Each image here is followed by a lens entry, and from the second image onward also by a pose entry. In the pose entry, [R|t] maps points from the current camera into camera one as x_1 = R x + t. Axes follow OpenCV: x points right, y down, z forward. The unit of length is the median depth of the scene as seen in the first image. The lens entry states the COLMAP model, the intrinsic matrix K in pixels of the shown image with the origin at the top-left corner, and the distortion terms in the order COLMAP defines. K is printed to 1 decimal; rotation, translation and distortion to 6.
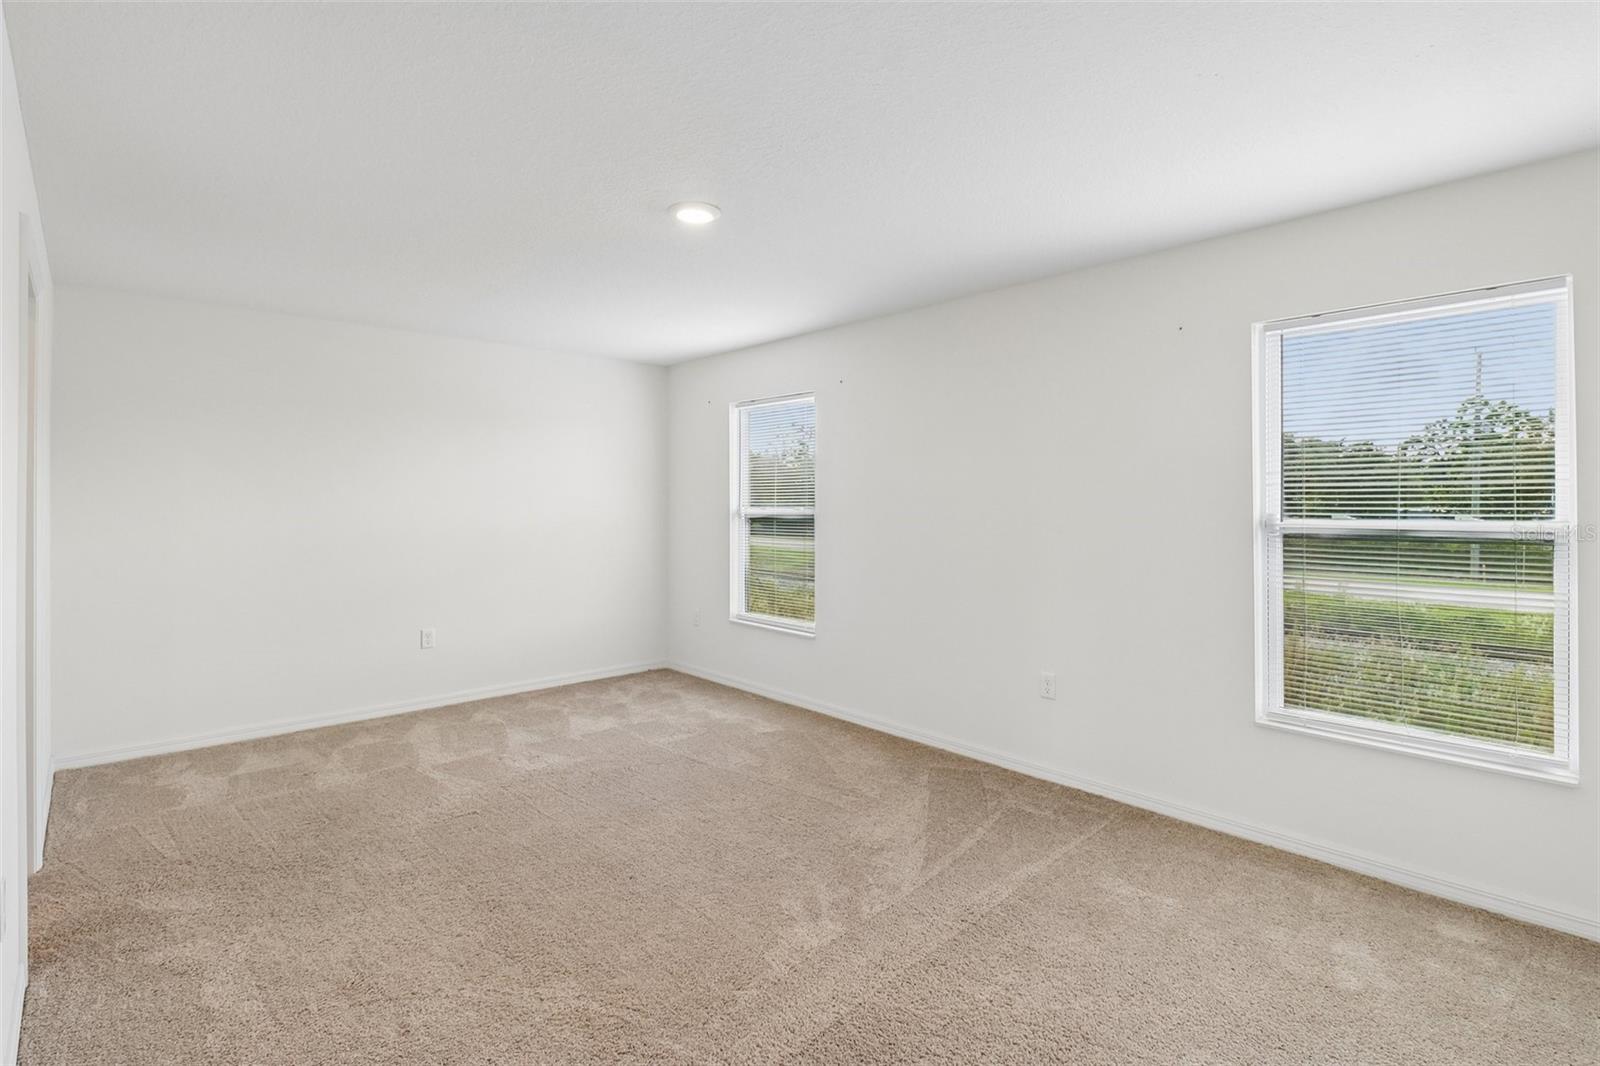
lens RADIAL K [[782.3, 0, 800.4], [0, 782.3, 497.1], [0, 0, 1]] dist [0.001189, -0.000186]
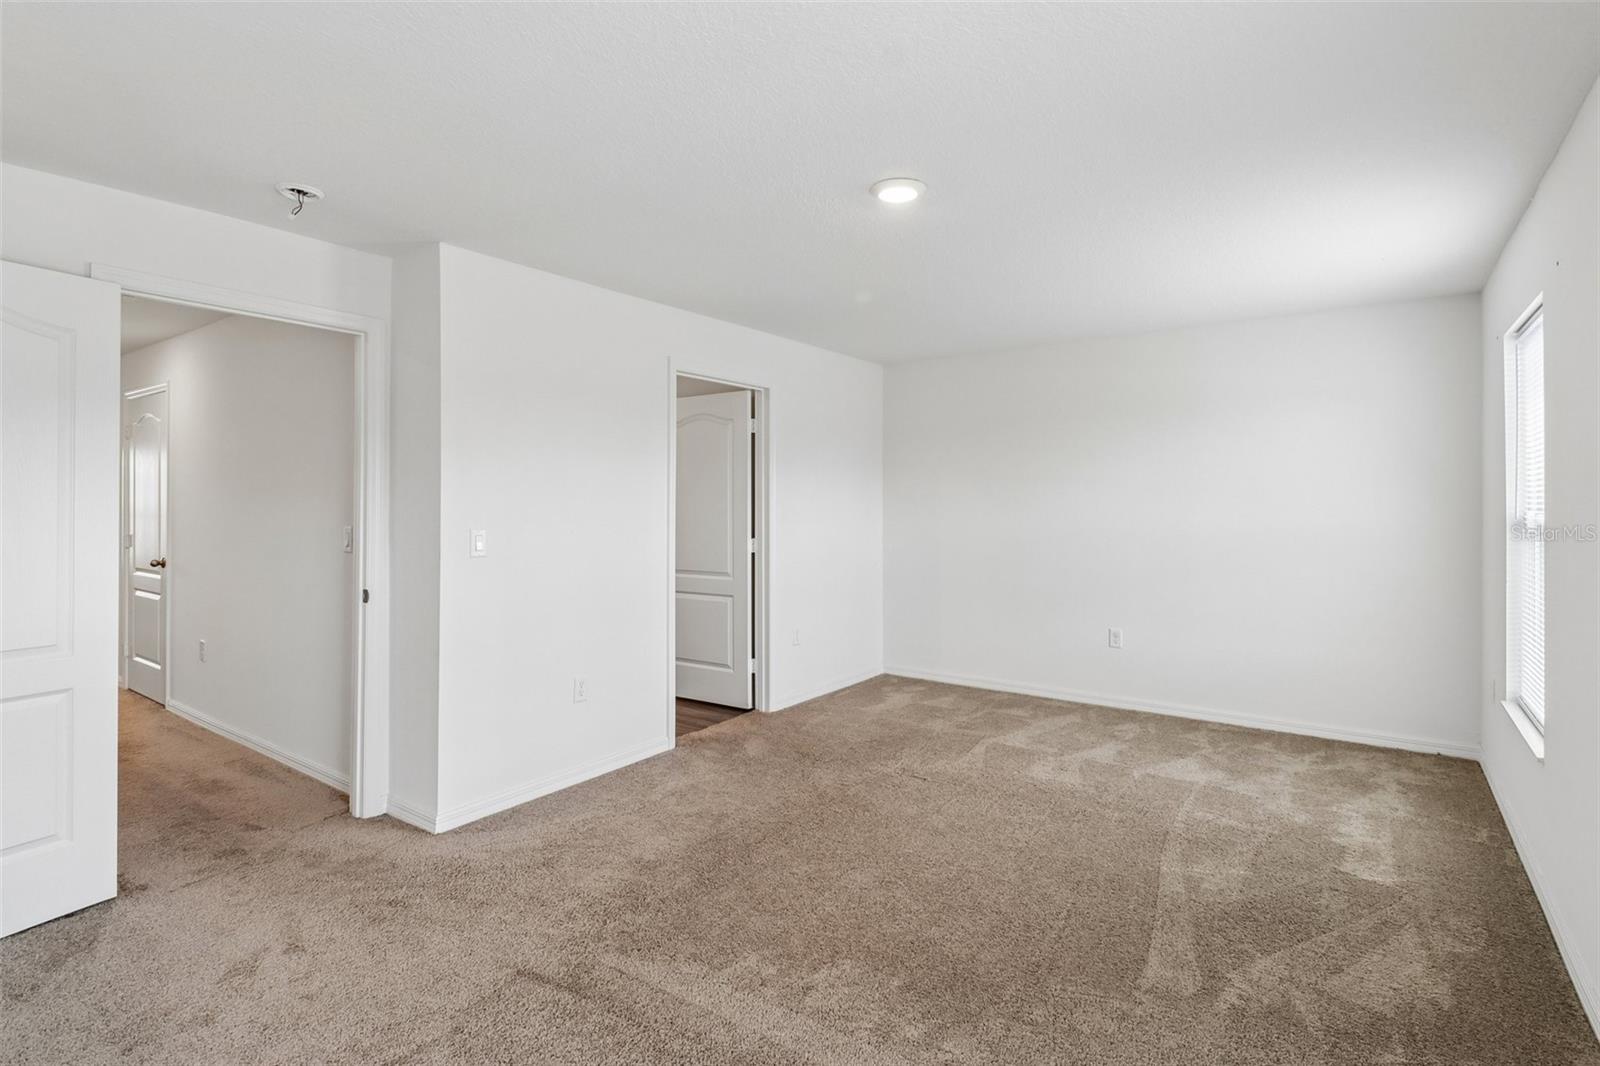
lens RADIAL K [[782.3, 0, 800.4], [0, 782.3, 497.1], [0, 0, 1]] dist [0.001189, -0.000186]
pose [[0.209276, 0.004944, -0.977844, 0.538728], [0.003102, 0.999979, 0.005720, -0.010735], [0.977852, -0.004230, 0.209256, 0.486581]]
